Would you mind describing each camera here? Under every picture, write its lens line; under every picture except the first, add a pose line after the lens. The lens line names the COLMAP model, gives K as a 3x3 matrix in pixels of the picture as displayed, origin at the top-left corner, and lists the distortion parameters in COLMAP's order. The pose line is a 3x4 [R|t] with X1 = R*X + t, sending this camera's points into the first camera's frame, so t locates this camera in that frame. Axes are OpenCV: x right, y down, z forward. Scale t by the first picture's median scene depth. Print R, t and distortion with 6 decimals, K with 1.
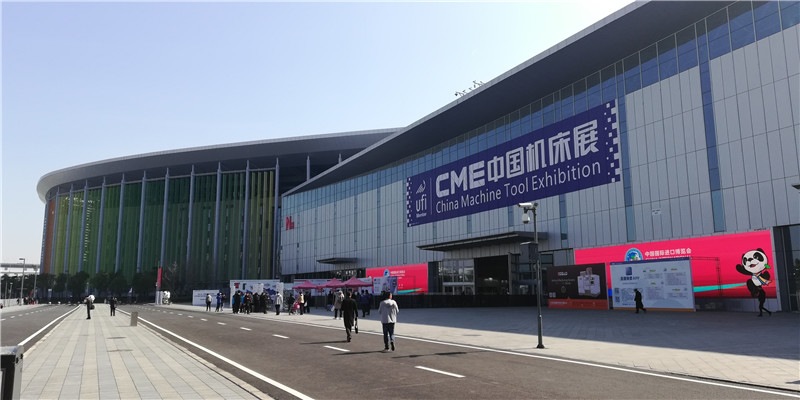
lens RADIAL K [[614.6, 0, 400.0], [0, 614.6, 200.0], [0, 0, 1]] dist [0.087128, -0.139012]
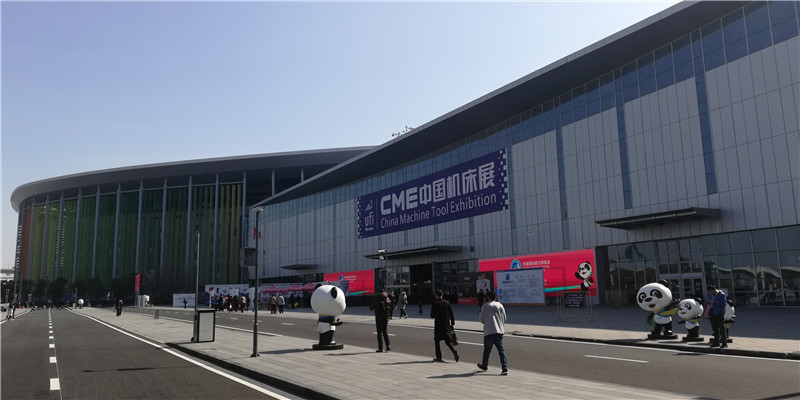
lens RADIAL K [[614.6, 0, 400.0], [0, 614.6, 200.0], [0, 0, 1]] dist [0.087128, -0.139012]
pose [[0.998500, -0.004037, 0.054607, 0.030775], [0.004021, 0.999992, 0.000410, -0.033932], [-0.054609, -0.000190, 0.998508, -0.209851]]
